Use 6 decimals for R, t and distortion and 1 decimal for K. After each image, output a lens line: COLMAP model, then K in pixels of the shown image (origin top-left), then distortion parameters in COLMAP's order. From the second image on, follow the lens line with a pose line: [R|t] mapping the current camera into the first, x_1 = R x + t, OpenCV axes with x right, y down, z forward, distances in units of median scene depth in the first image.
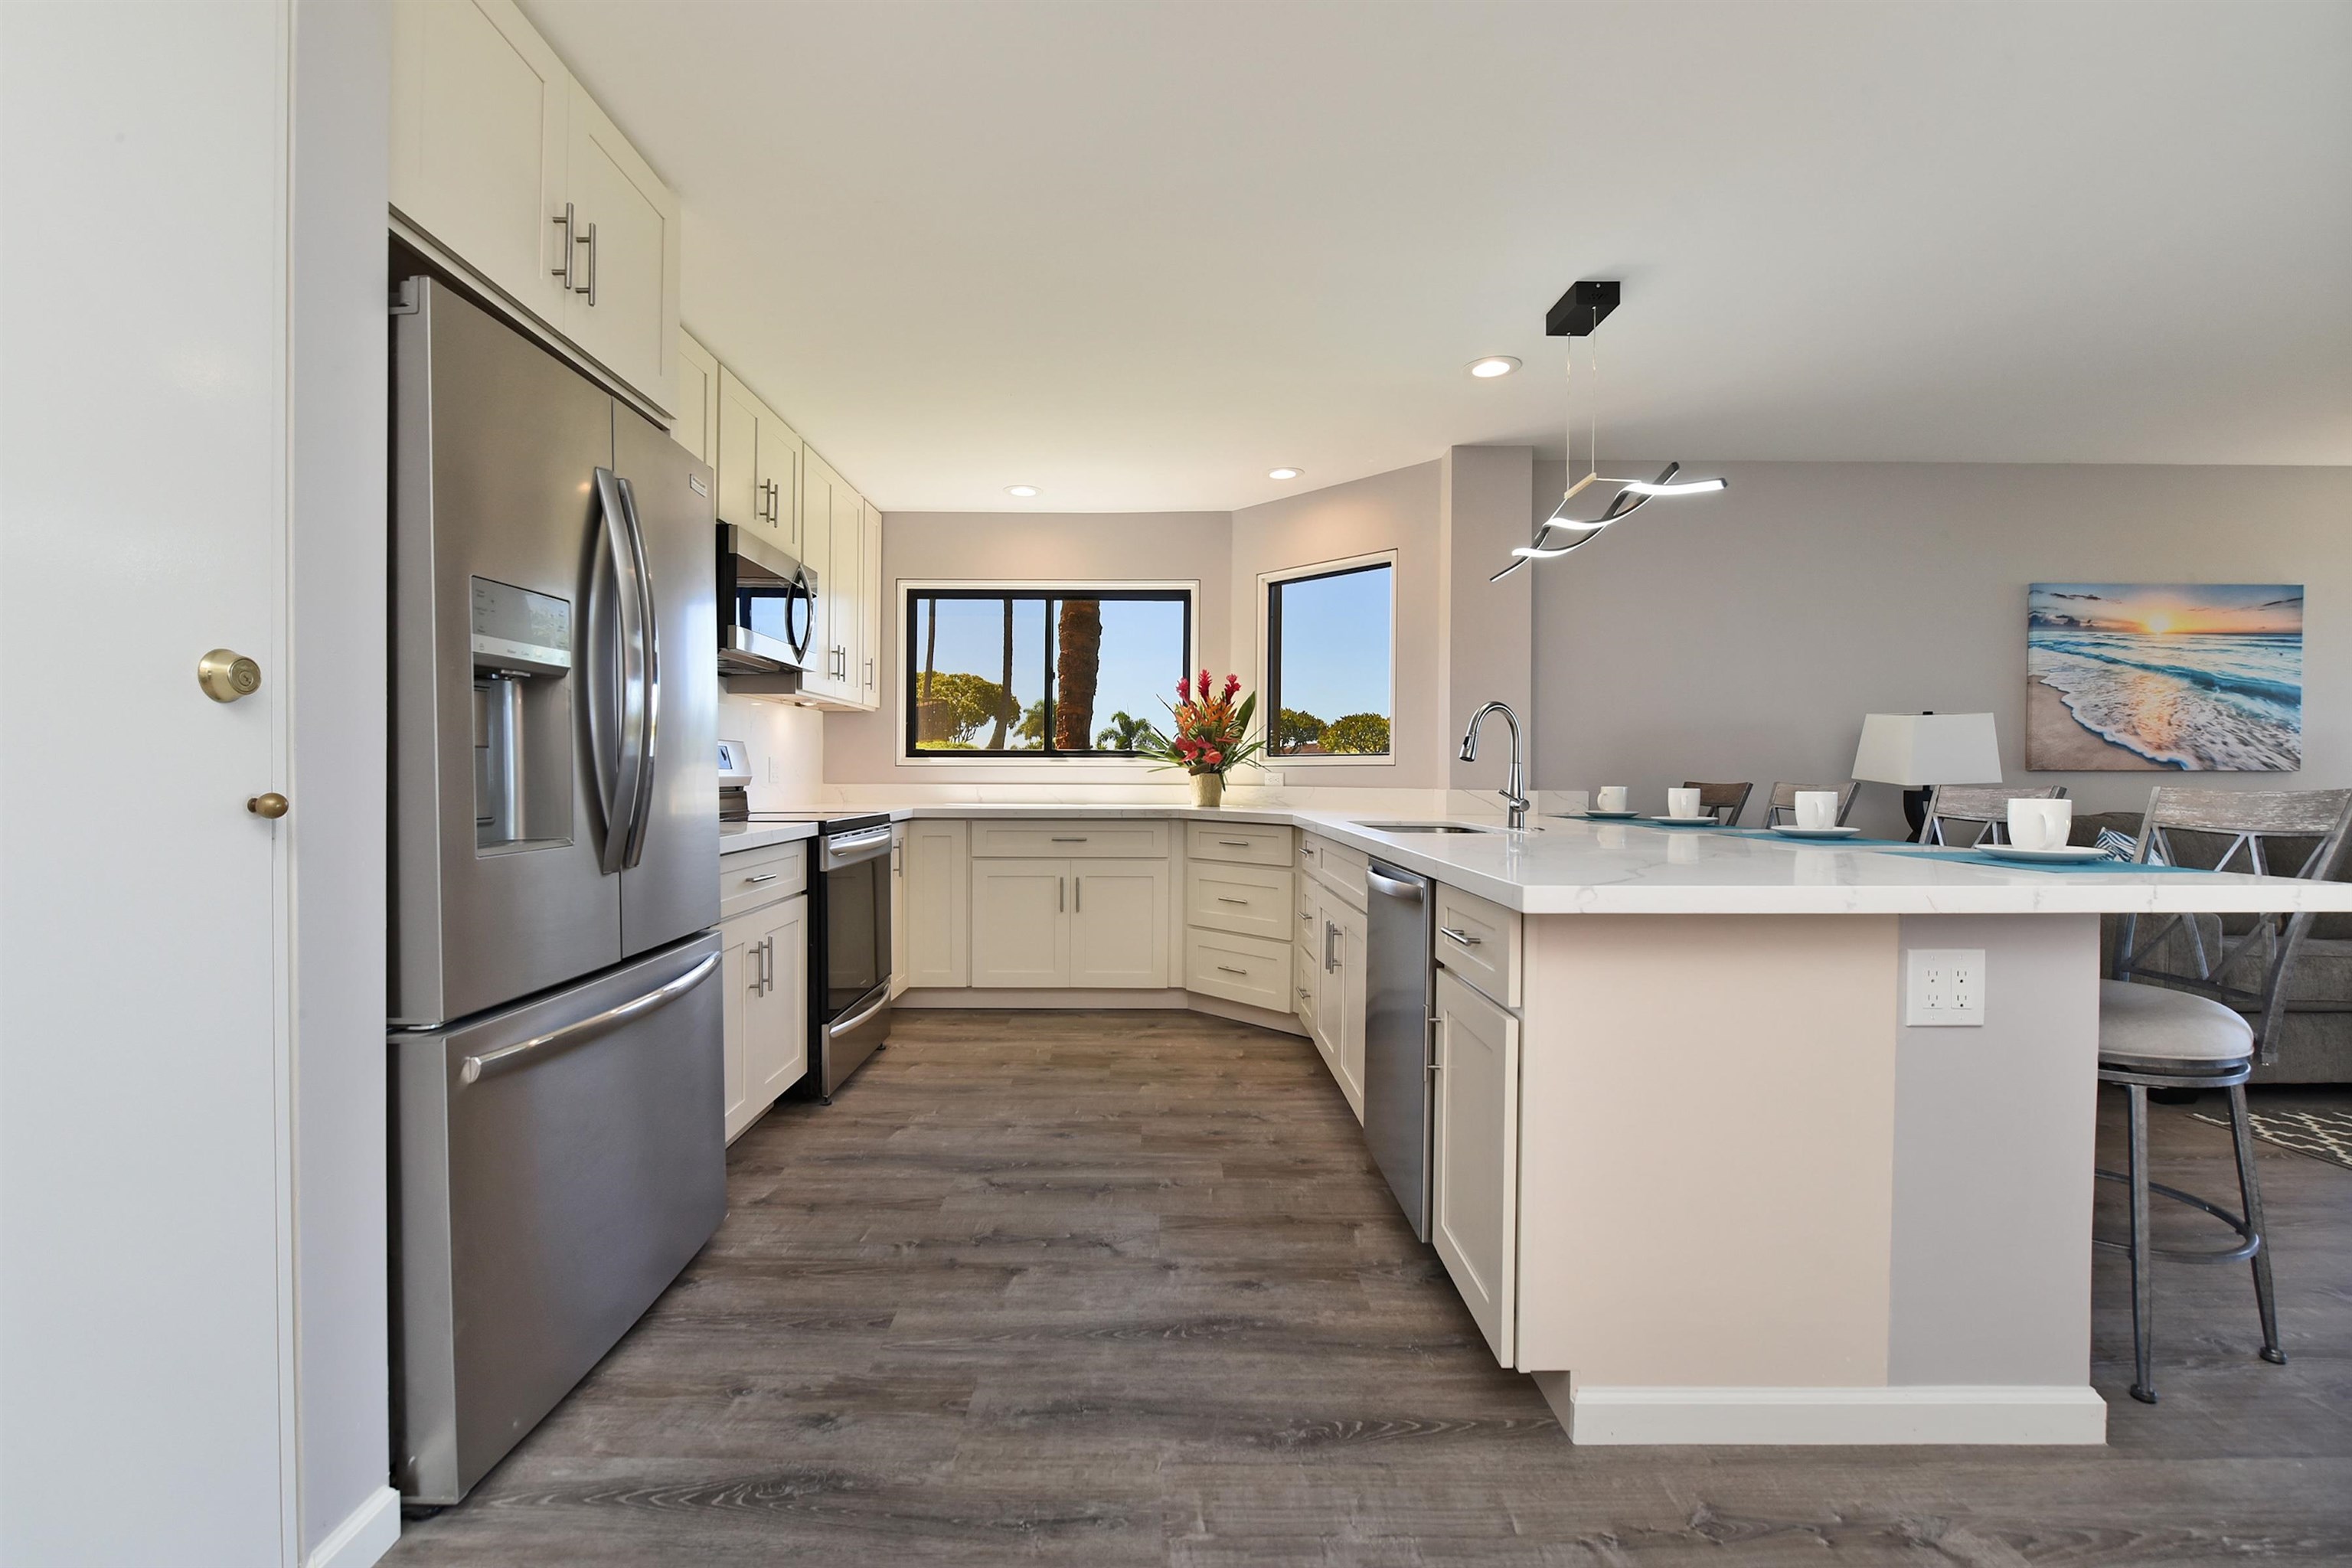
lens RADIAL K [[992.0, 0, 1171.1], [0, 992.0, 798.8], [0, 0, 1]] dist [-0.009274, -0.000966]
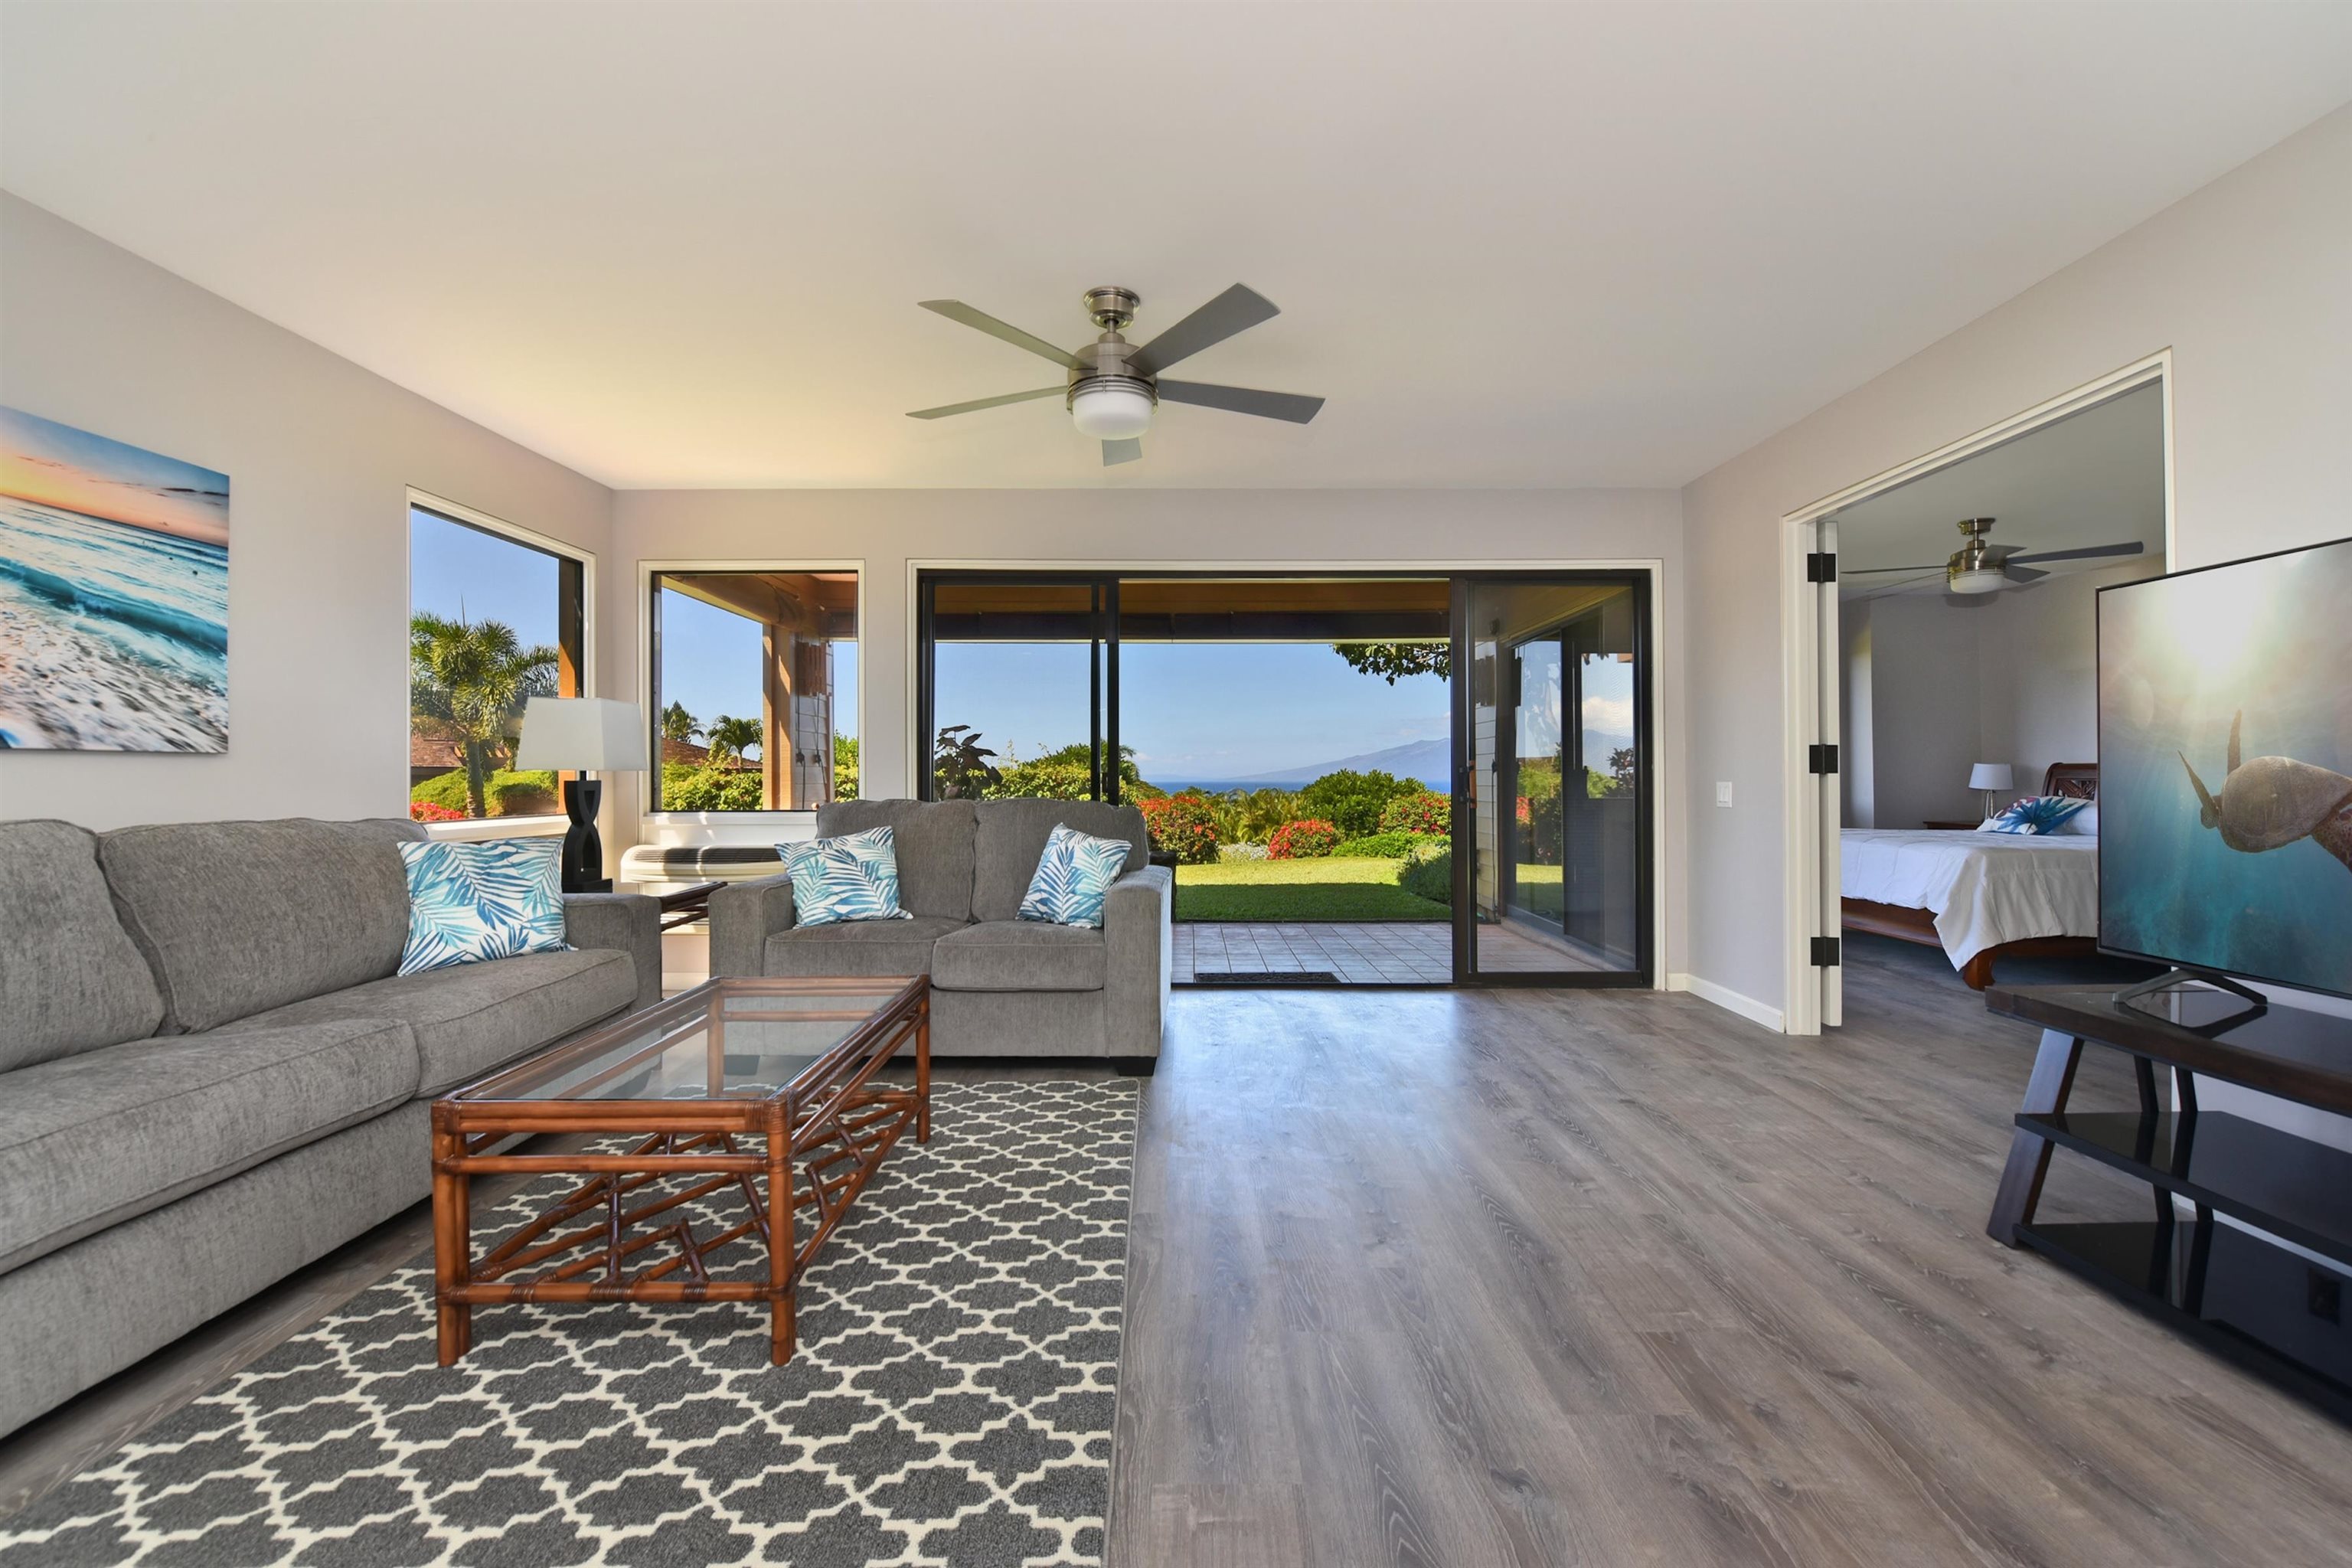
lens RADIAL K [[971.0, 0, 1174.5], [0, 971.0, 760.0], [0, 0, 1]] dist [-0.007328, -0.000479]
pose [[0.018492, 0.014681, 0.999721, 0.677161], [0.031299, 0.999394, -0.015256, 0.007842], [-0.999339, 0.031572, 0.018021, 0.456956]]
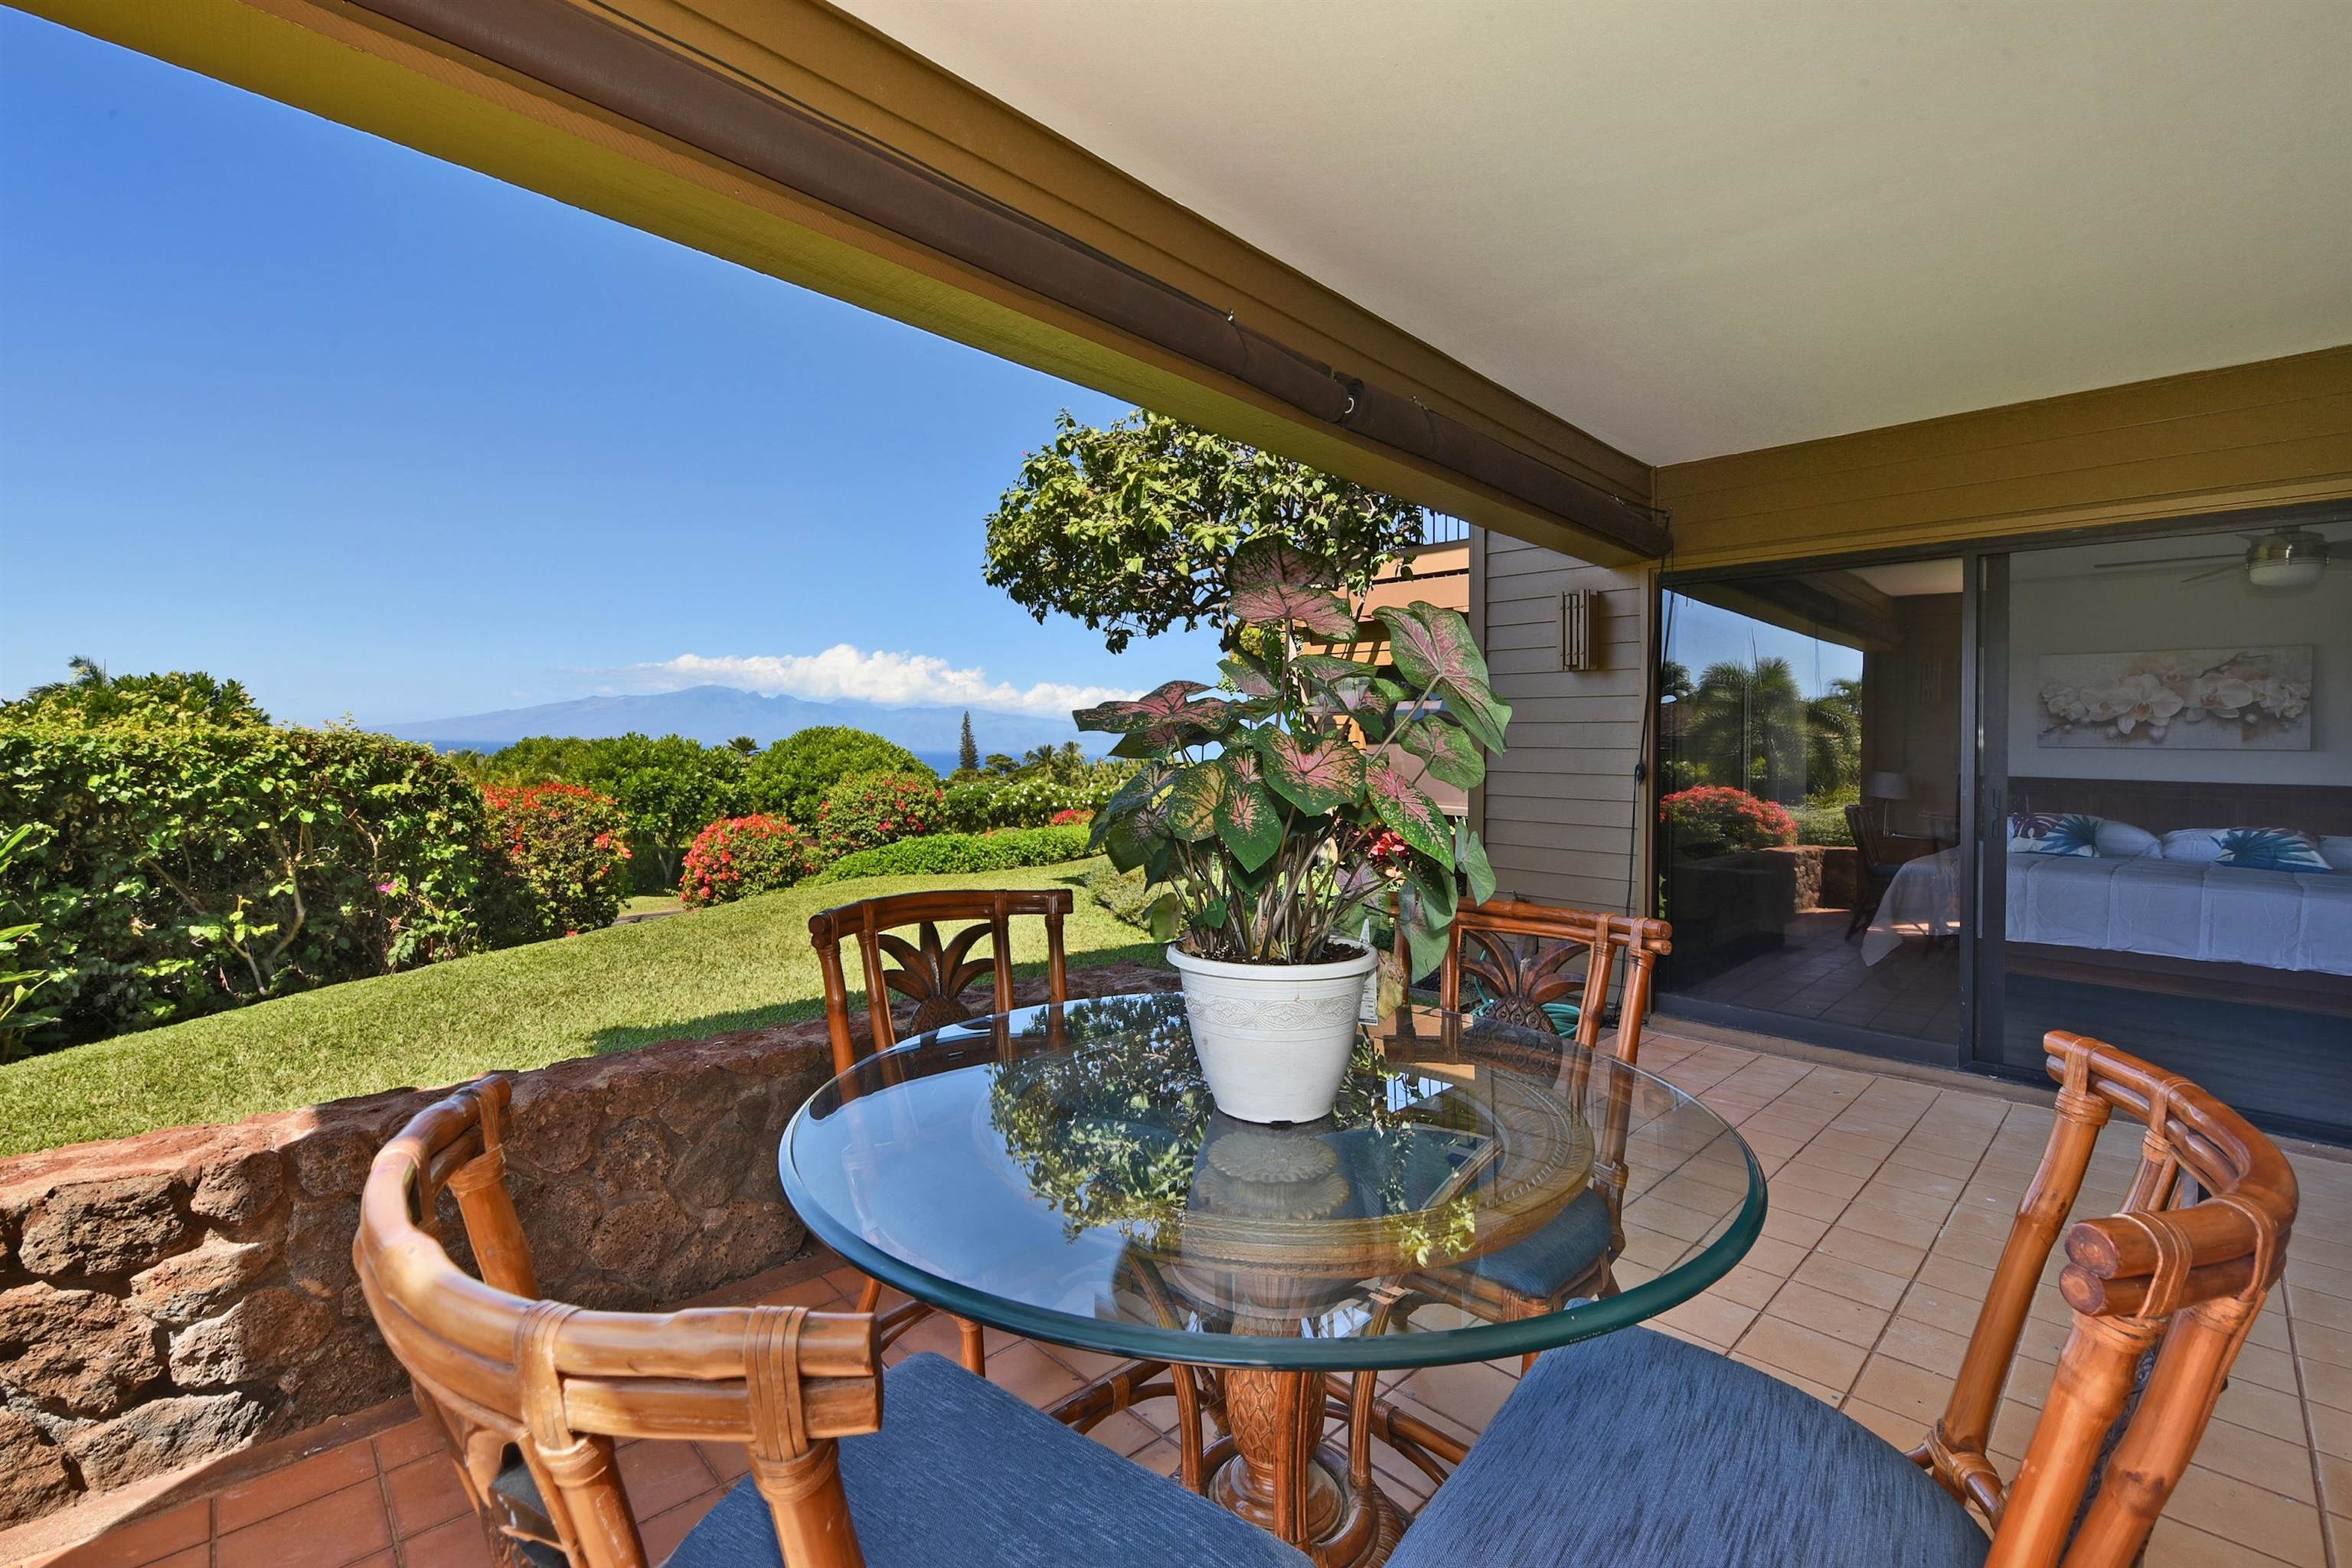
lens RADIAL K [[971.0, 0, 1174.5], [0, 971.0, 760.0], [0, 0, 1]] dist [-0.007328, -0.000479]
pose [[-0.706302, -0.025980, 0.707434, 2.490199], [-0.004395, 0.999468, 0.032316, -0.050270], [-0.707897, 0.019716, -0.706040, 1.287156]]
